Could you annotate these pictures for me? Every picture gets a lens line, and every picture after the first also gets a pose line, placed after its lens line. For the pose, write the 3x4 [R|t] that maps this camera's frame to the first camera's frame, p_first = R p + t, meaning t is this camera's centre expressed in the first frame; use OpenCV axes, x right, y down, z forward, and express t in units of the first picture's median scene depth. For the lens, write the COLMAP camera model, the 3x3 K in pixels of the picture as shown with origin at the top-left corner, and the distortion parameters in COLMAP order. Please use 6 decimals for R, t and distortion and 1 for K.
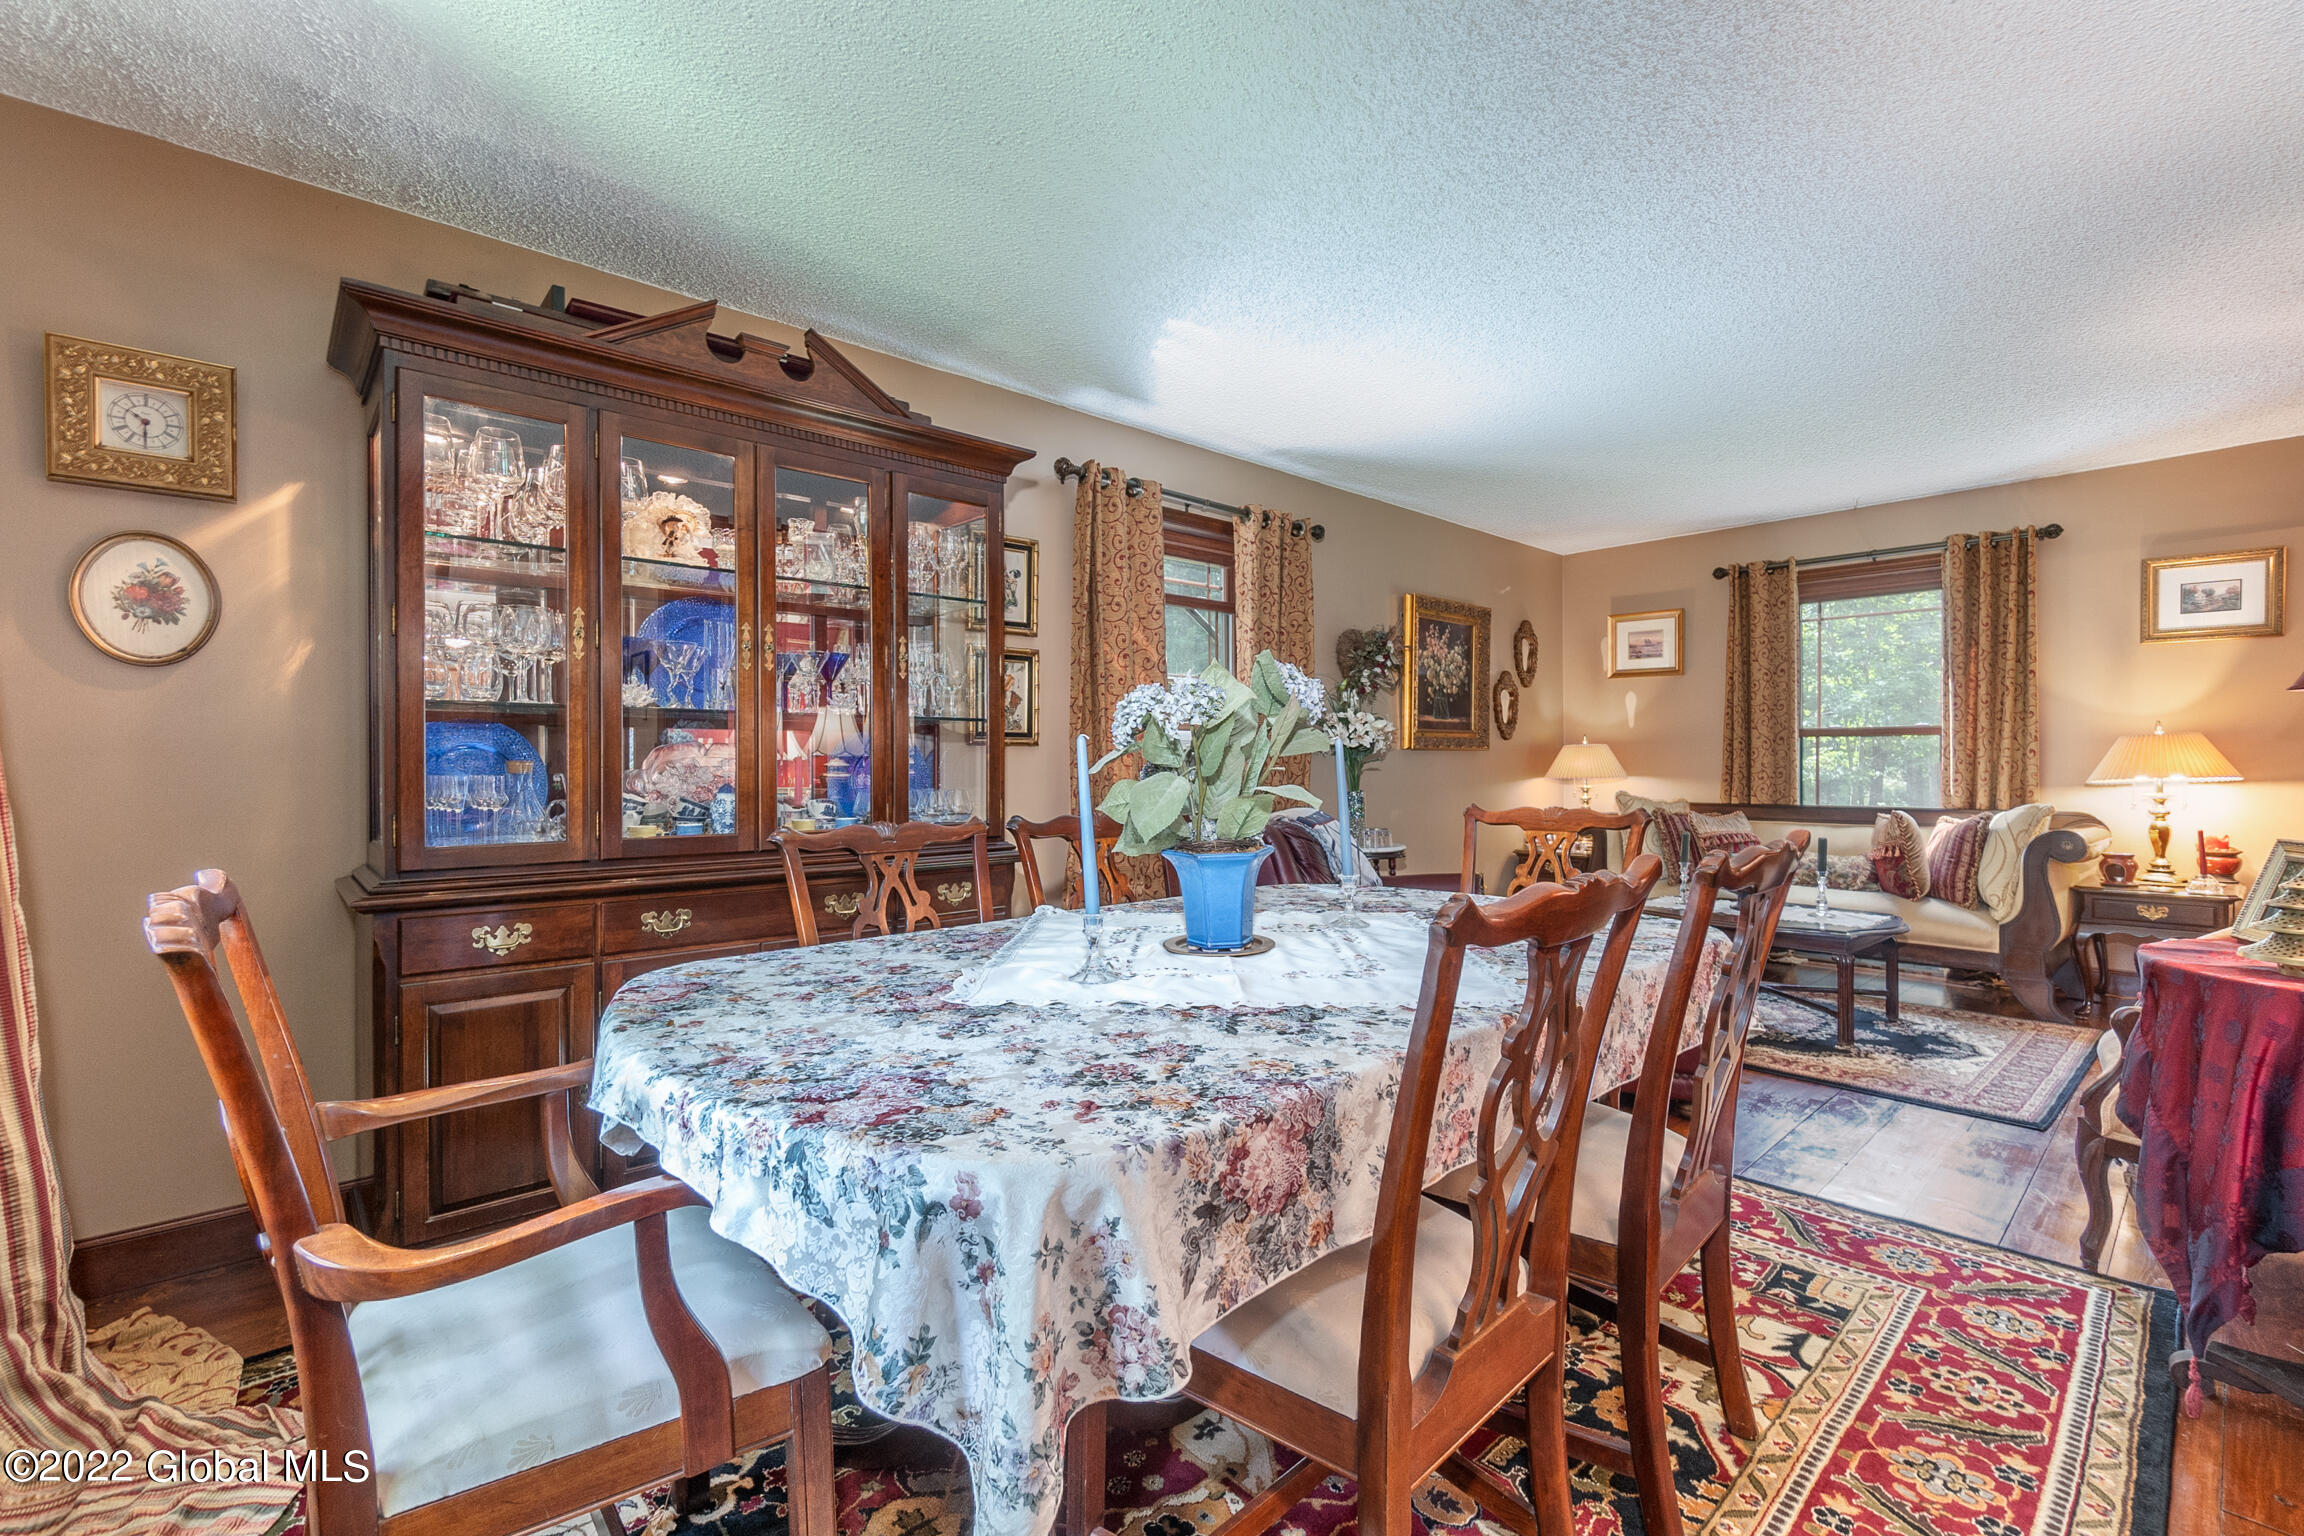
lens RADIAL K [[989.5, 0, 1135.4], [0, 989.5, 764.9], [0, 0, 1]] dist [-0.003044, -0.000109]
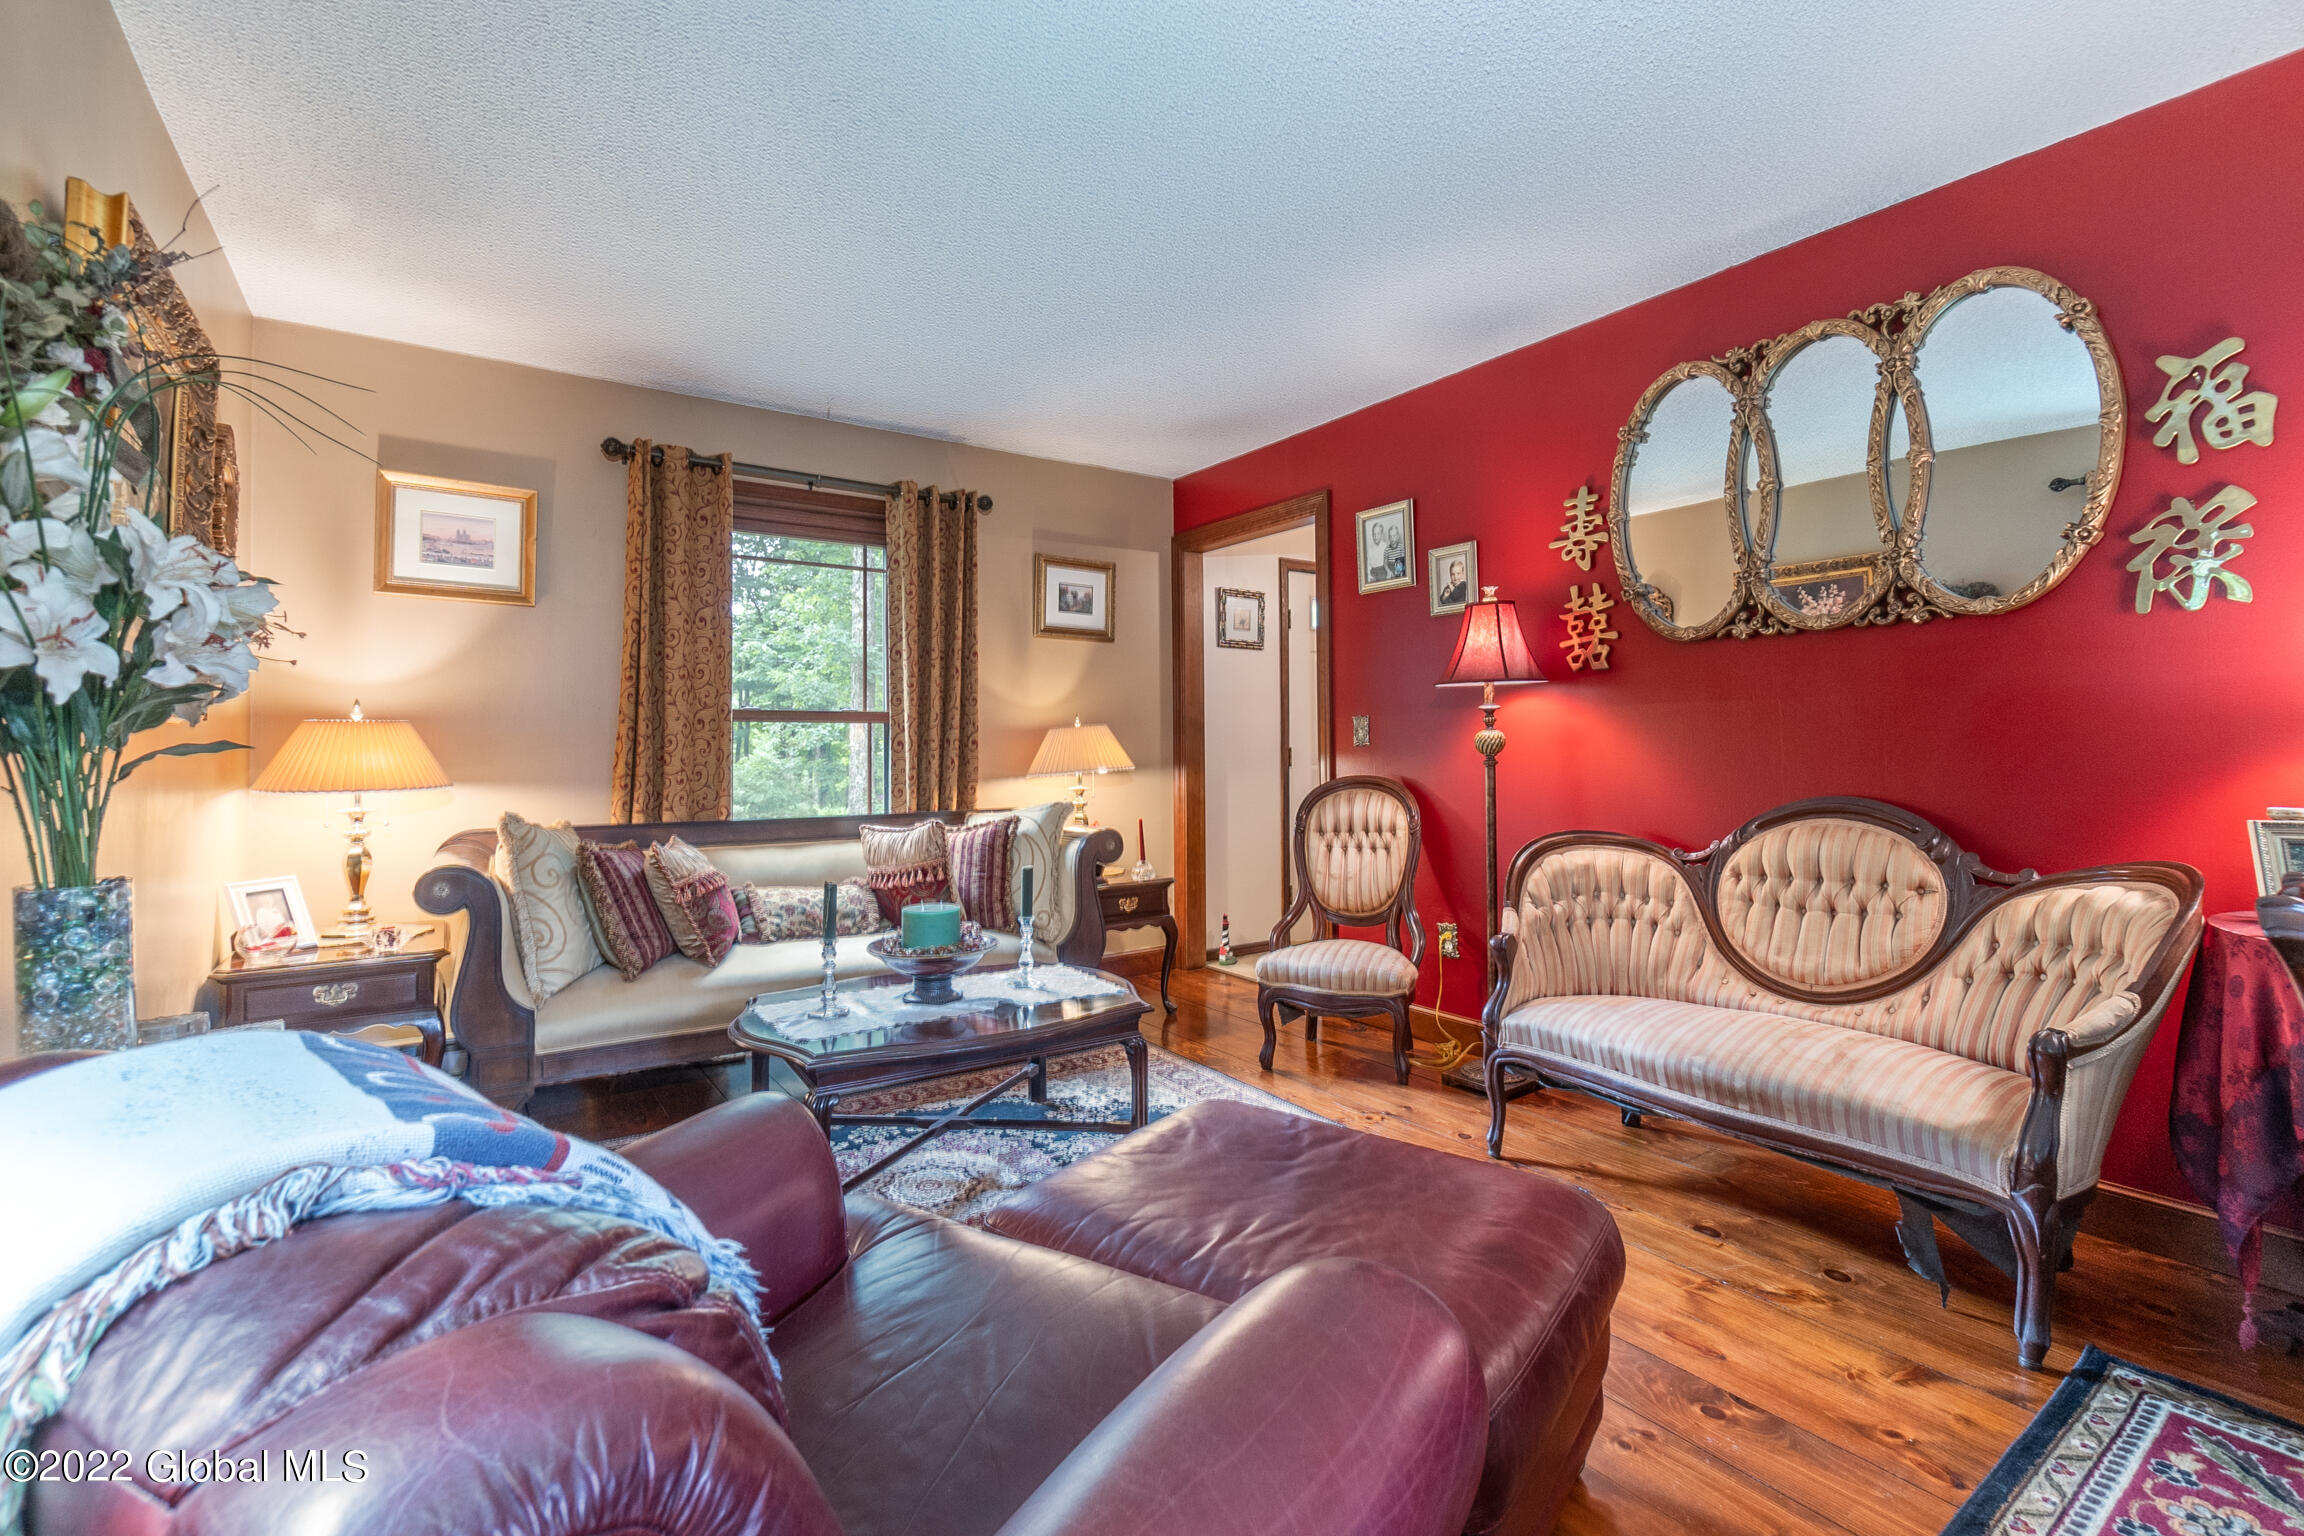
lens RADIAL K [[989.5, 0, 1135.4], [0, 989.5, 764.9], [0, 0, 1]] dist [-0.003044, -0.000109]
pose [[0.125028, -0.012219, 0.992078, 0.030615], [0.009288, 0.999895, 0.011145, -0.002290], [-0.992110, 0.007821, 0.125129, 0.665745]]
